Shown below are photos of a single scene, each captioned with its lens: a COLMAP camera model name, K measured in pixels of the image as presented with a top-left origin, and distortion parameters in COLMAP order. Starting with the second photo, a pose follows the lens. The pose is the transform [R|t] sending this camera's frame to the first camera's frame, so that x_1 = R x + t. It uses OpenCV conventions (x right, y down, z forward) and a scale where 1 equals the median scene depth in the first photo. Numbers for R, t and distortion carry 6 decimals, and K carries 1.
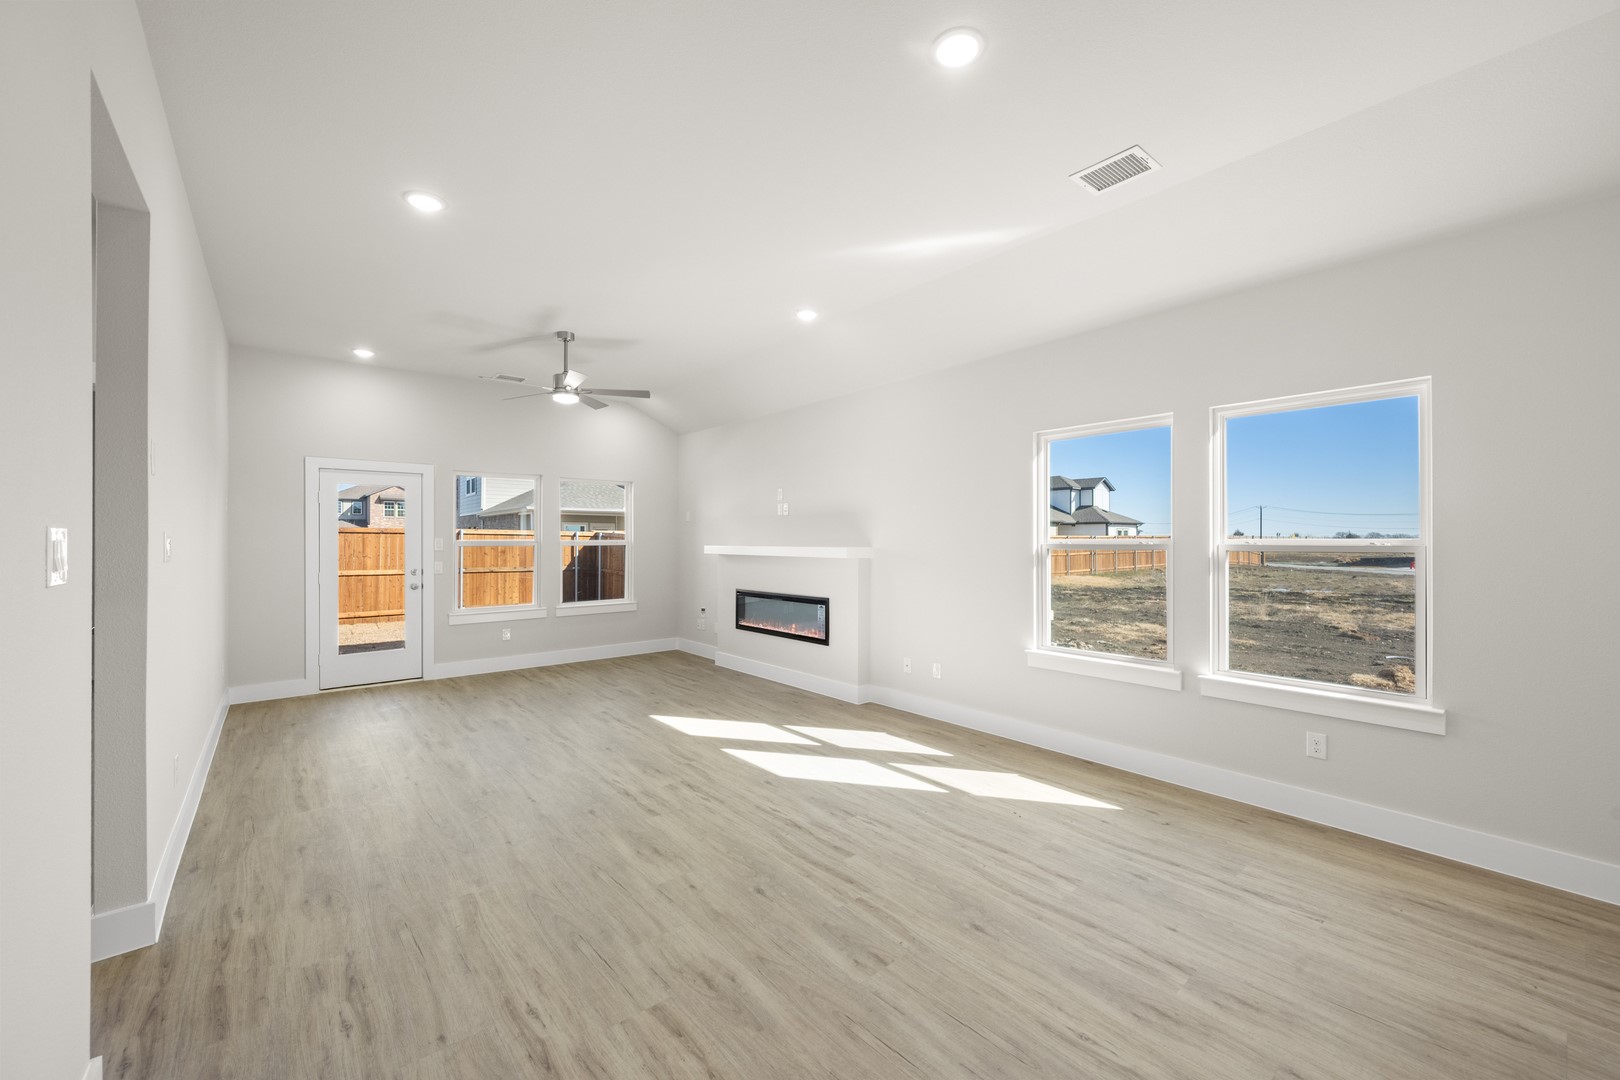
lens RADIAL K [[636.6, 0, 813.8], [0, 636.6, 536.2], [0, 0, 1]] dist [-0.000668, 0.000512]
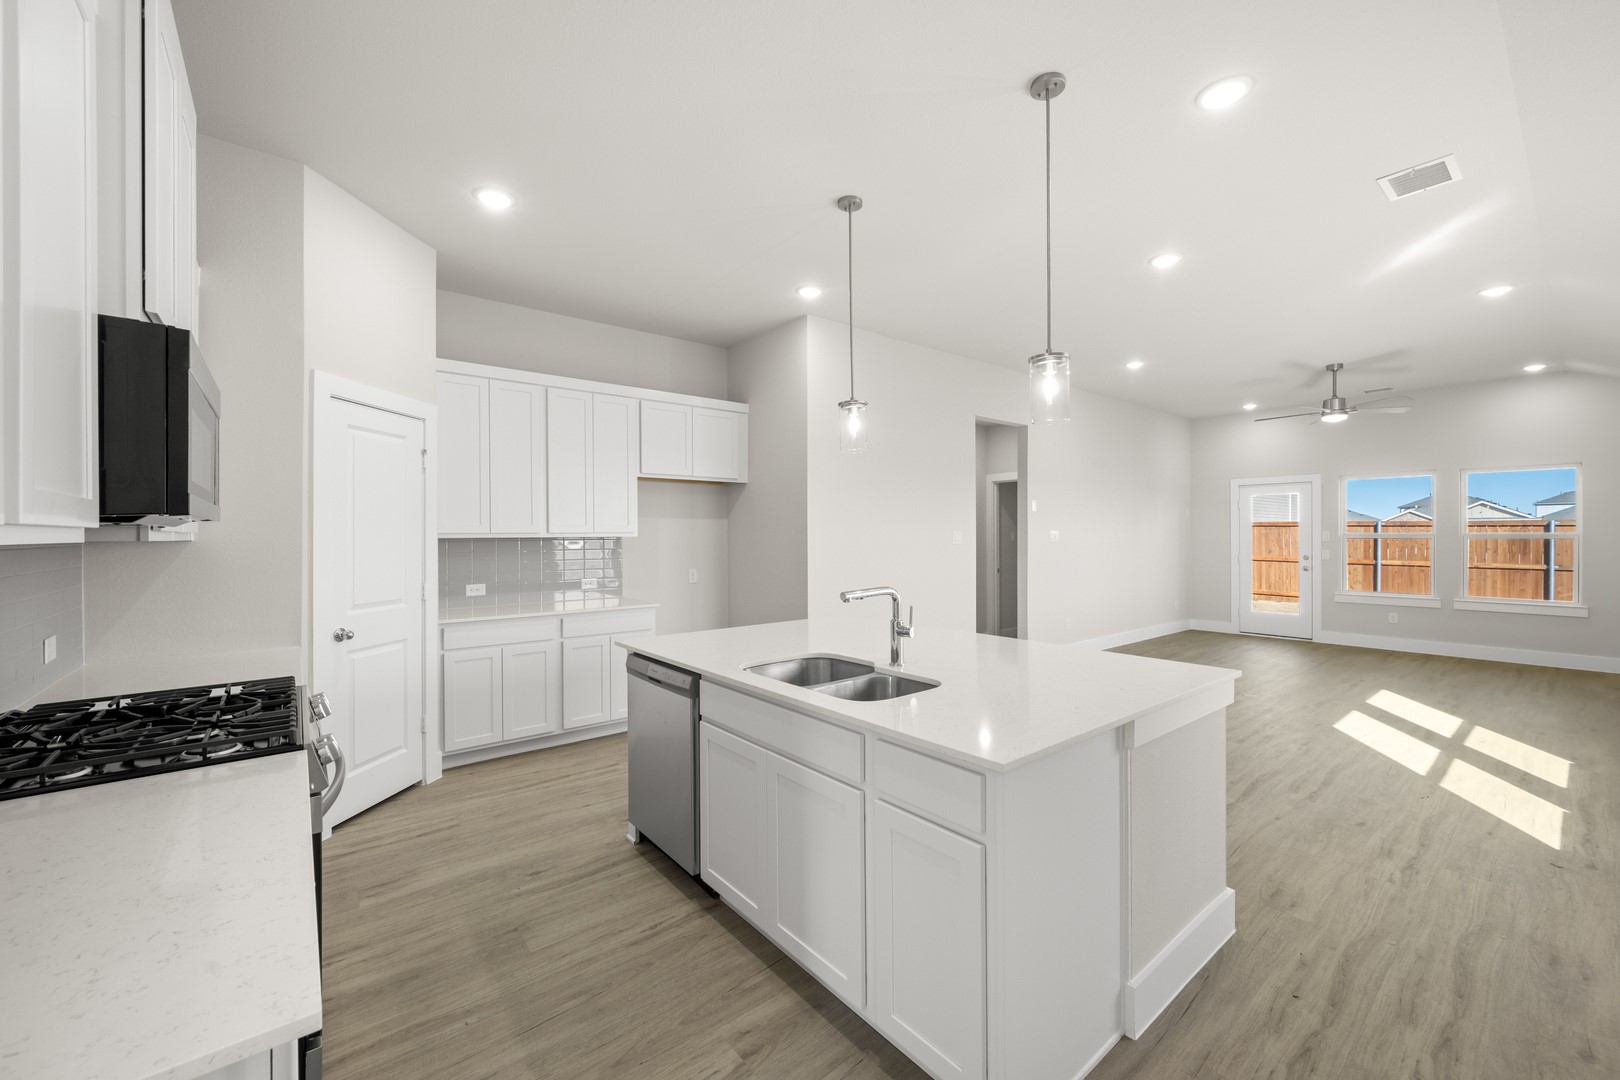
lens RADIAL K [[636.6, 0, 813.8], [0, 636.6, 536.2], [0, 0, 1]] dist [-0.000668, 0.000512]
pose [[-0.016365, 0.003177, -0.999861, 0.868941], [0.008445, 0.999960, 0.003039, 0.000363], [0.999830, -0.008394, -0.016391, 0.015423]]
